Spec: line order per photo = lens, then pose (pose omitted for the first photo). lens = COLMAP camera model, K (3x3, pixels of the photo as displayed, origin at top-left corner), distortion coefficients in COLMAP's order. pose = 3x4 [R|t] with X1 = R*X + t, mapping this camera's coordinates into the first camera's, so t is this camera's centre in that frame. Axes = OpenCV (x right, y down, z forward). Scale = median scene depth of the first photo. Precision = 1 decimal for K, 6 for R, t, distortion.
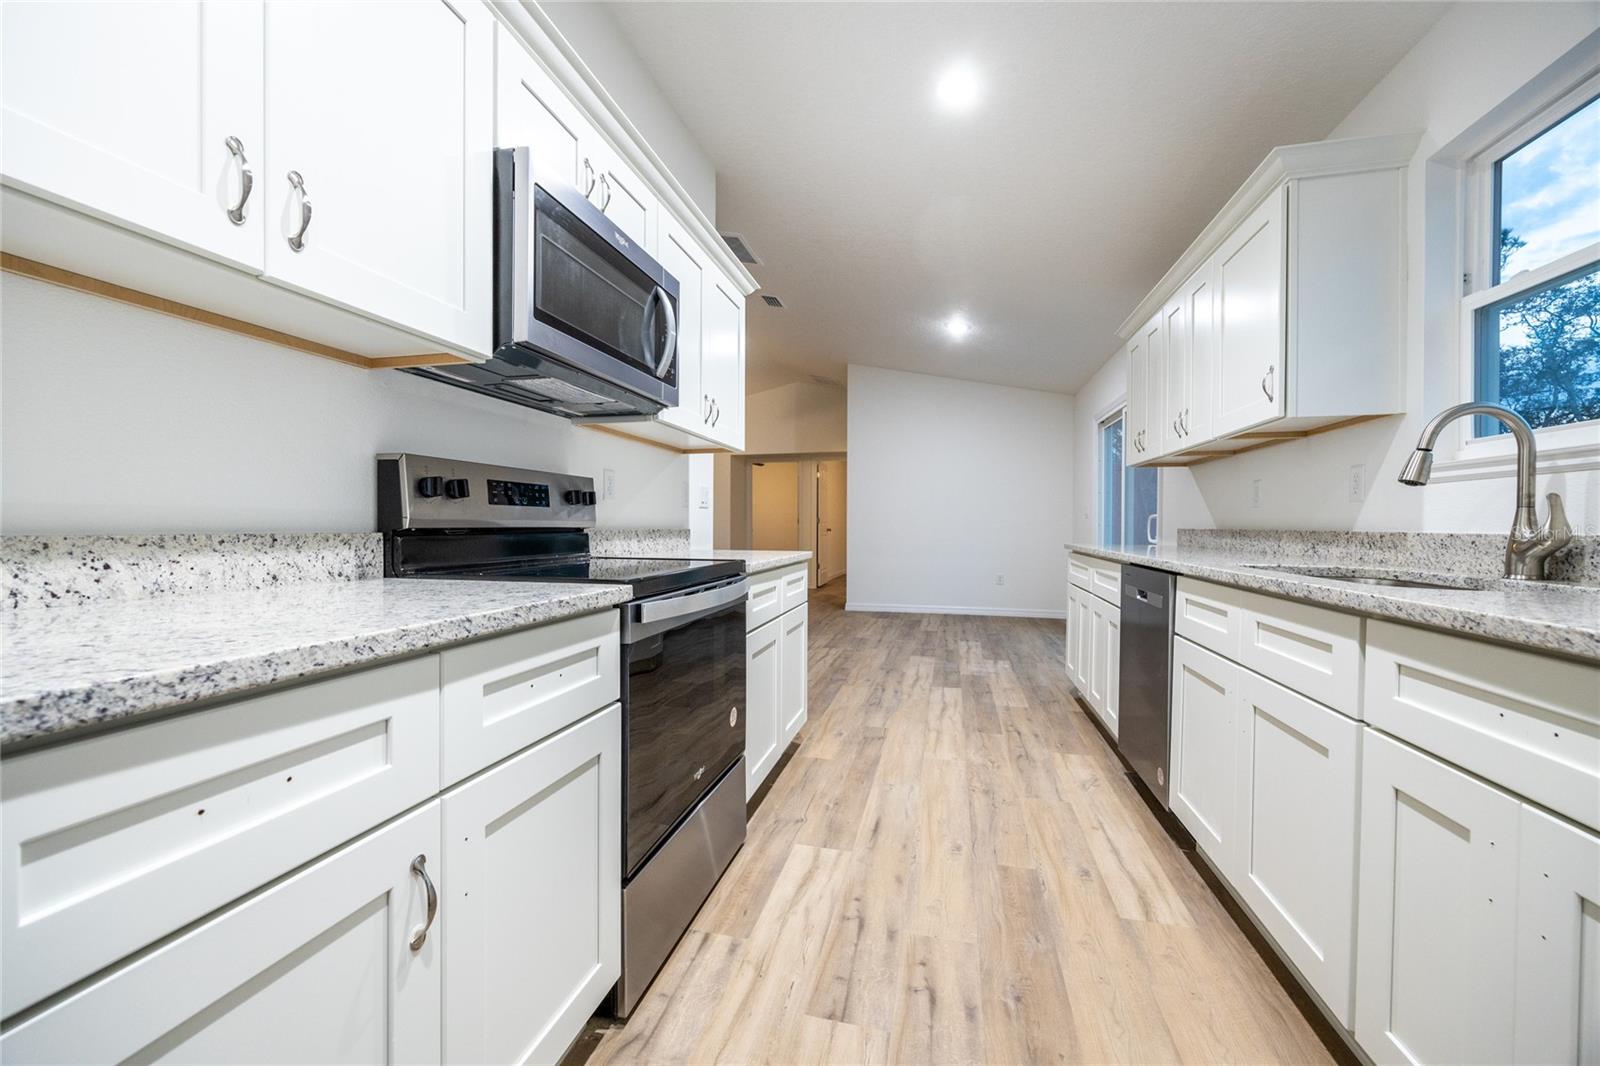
lens RADIAL K [[619.5, 0, 801.7], [0, 619.5, 531.5], [0, 0, 1]] dist [-0.000688, -0.000598]
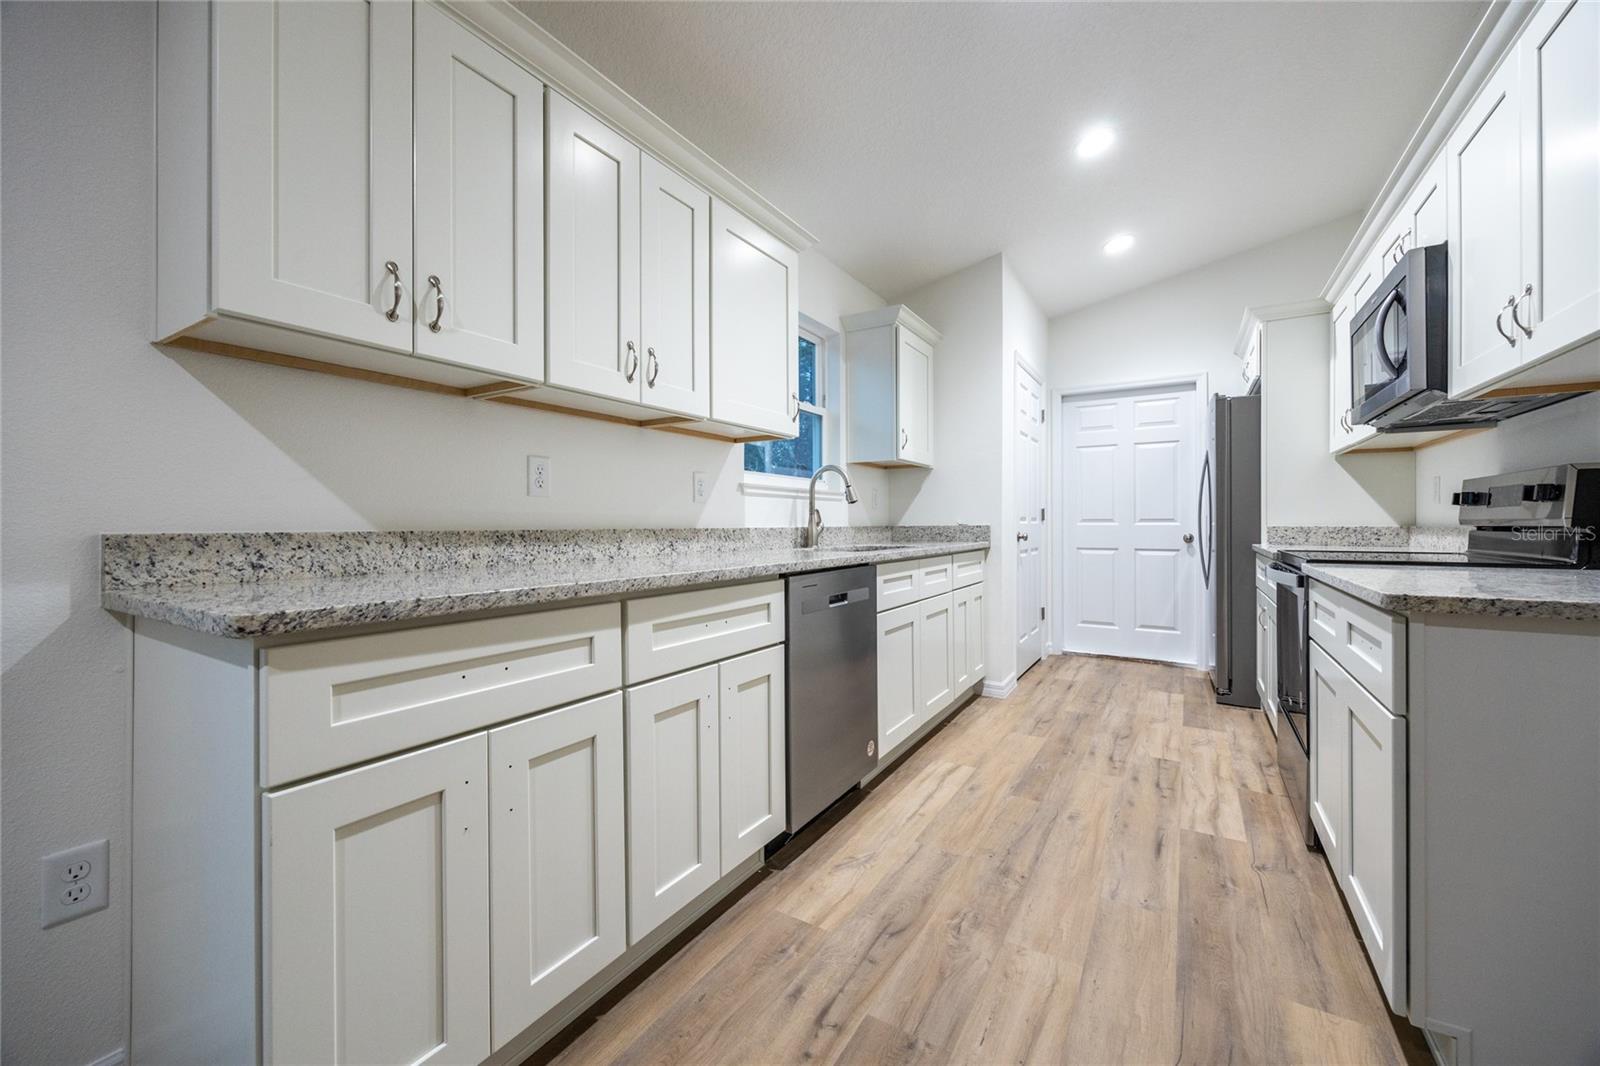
lens RADIAL K [[619.5, 0, 808.2], [0, 619.5, 519.9], [0, 0, 1]] dist [-0.000688, -0.000598]
pose [[-0.950559, -0.000331, 0.310544, 0.367766], [0.002254, 0.999966, 0.007964, -0.027125], [-0.310536, 0.008270, -0.950526, 2.259547]]
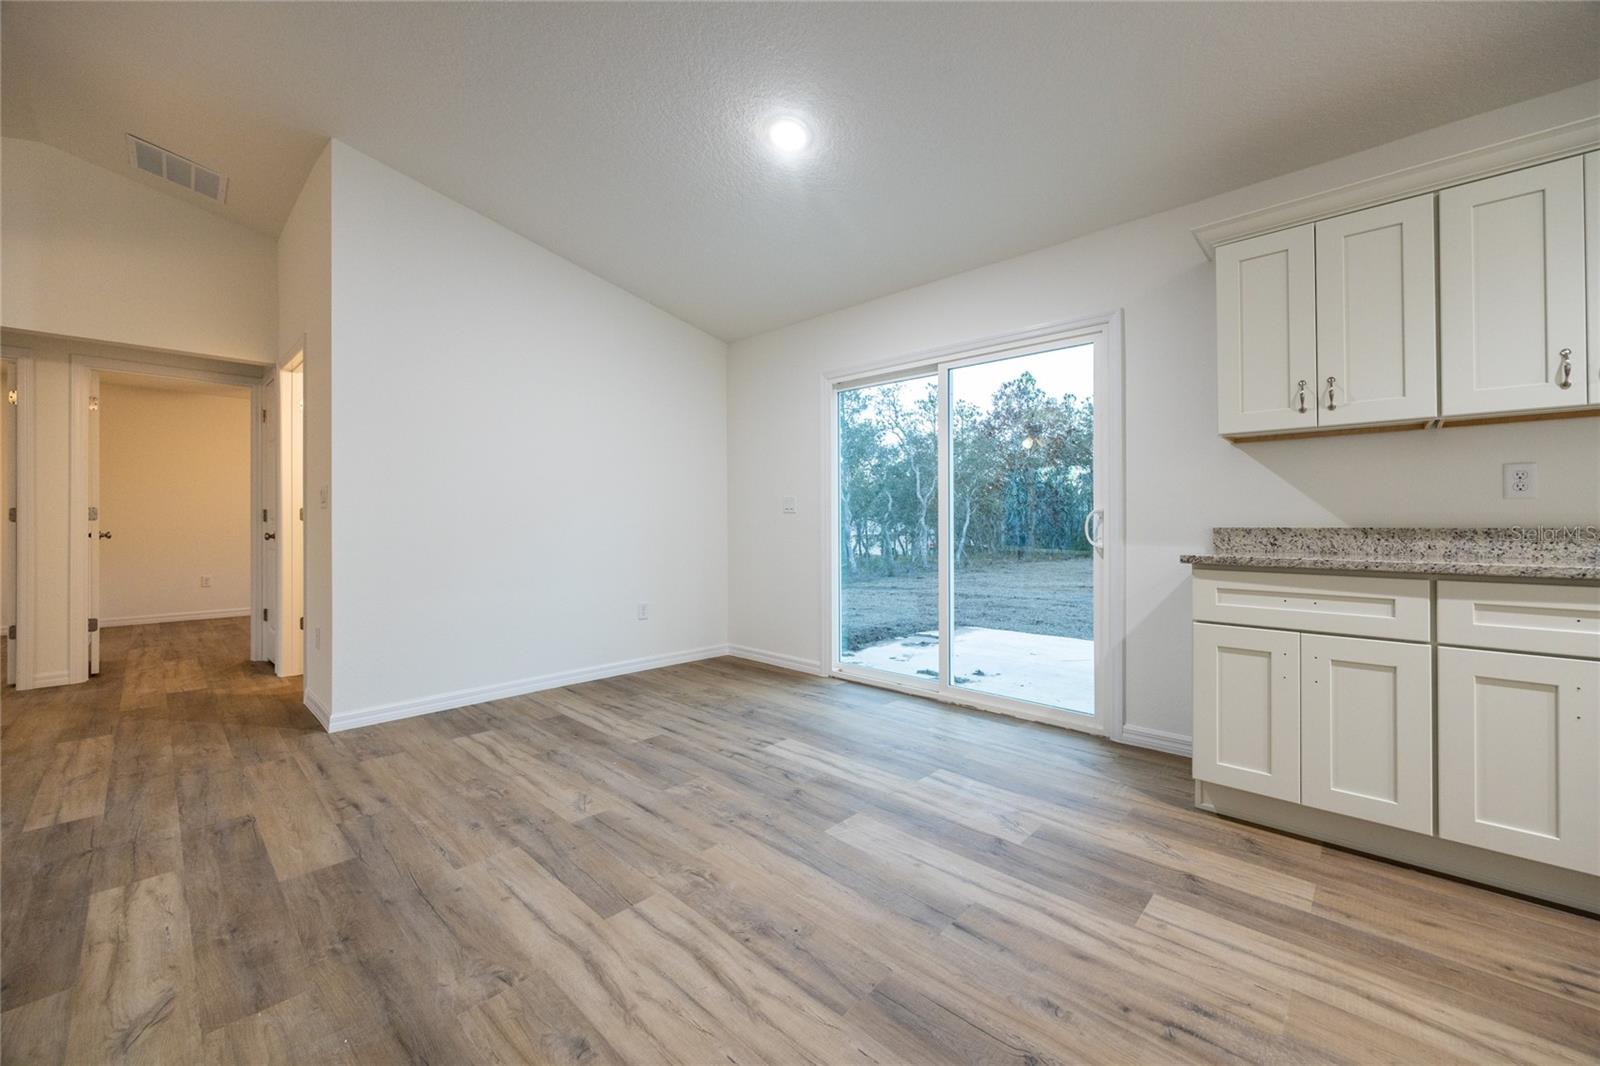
lens RADIAL K [[619.5, 0, 810.7], [0, 619.5, 520.0], [0, 0, 1]] dist [-0.000688, -0.000598]
pose [[0.487425, 0.002088, 0.873163, -0.502143], [0.013073, 0.999868, -0.009688, -0.025310], [-0.873067, 0.016137, 0.487333, 2.031342]]
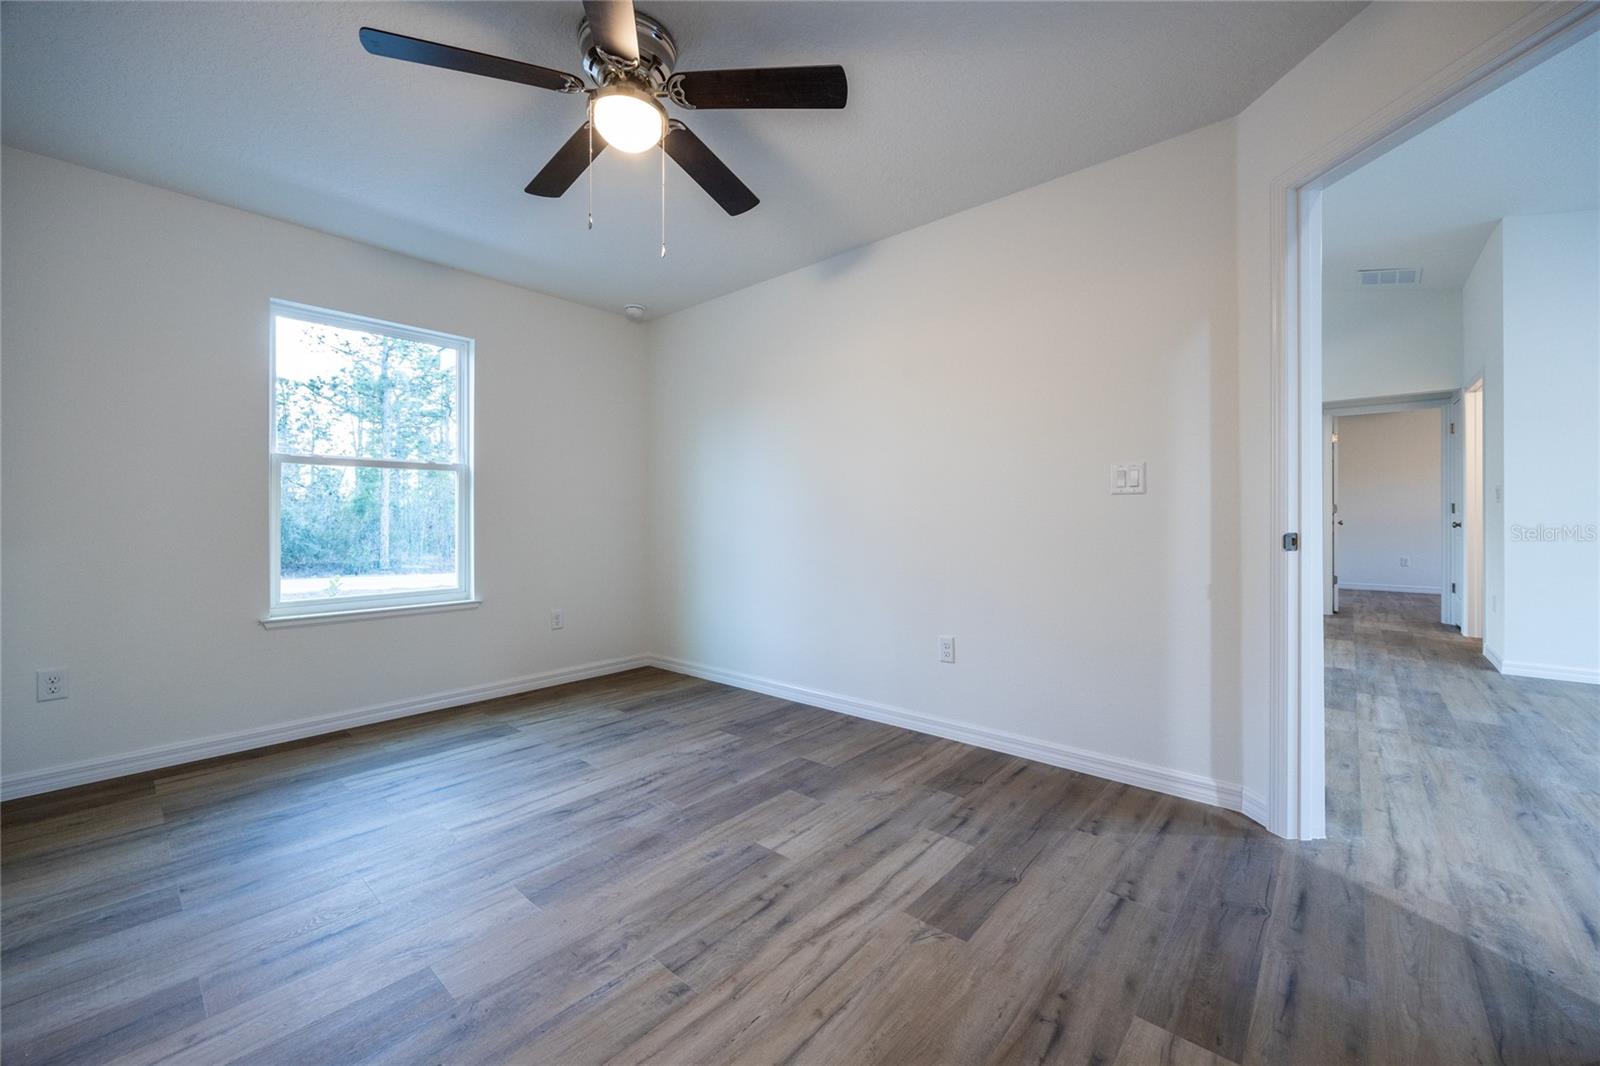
lens RADIAL K [[619.5, 0, 818.2], [0, 619.5, 518.1], [0, 0, 1]] dist [-0.000688, -0.000598]
pose [[0.893125, -0.001782, -0.449804, -0.841899], [-0.002748, 0.999952, -0.009419, -0.010264], [0.449799, 0.009649, 0.893078, 0.971819]]
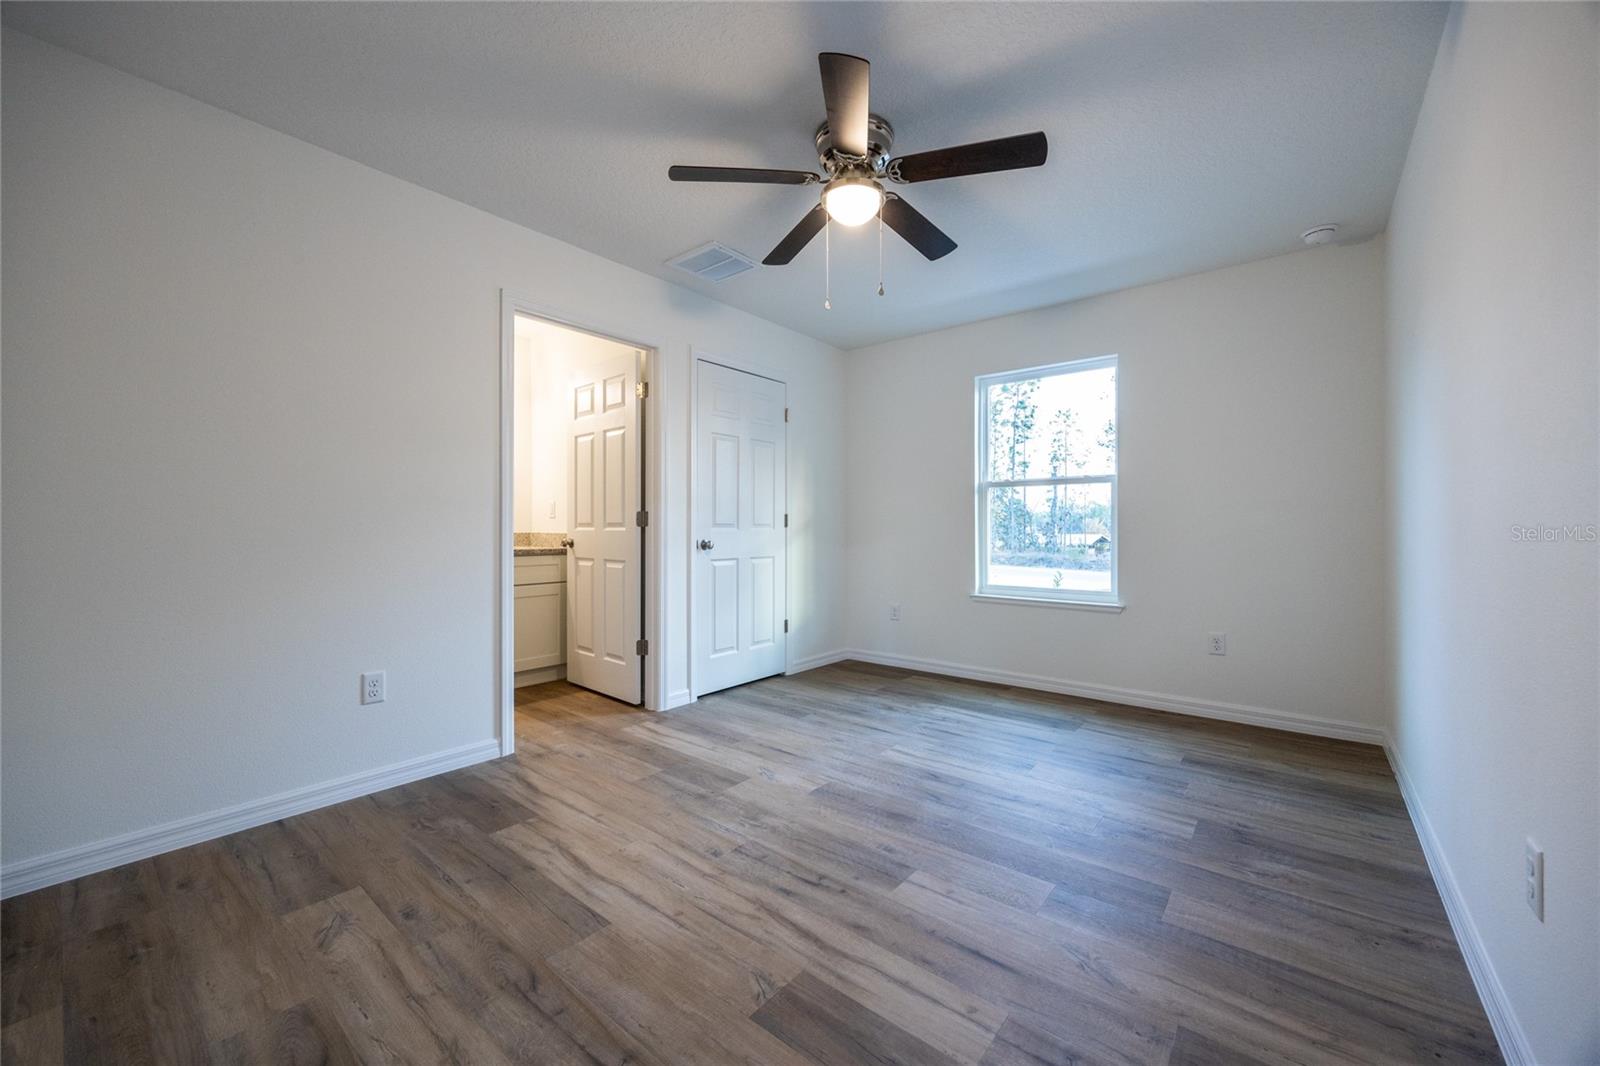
lens RADIAL K [[619.5, 0, 803.3], [0, 619.5, 525.4], [0, 0, 1]] dist [-0.000688, -0.000598]
pose [[-0.430108, 0.000543, -0.902777, -0.440970], [-0.006804, 0.999969, 0.003844, -0.025660], [0.902752, 0.007796, -0.430091, 2.098449]]
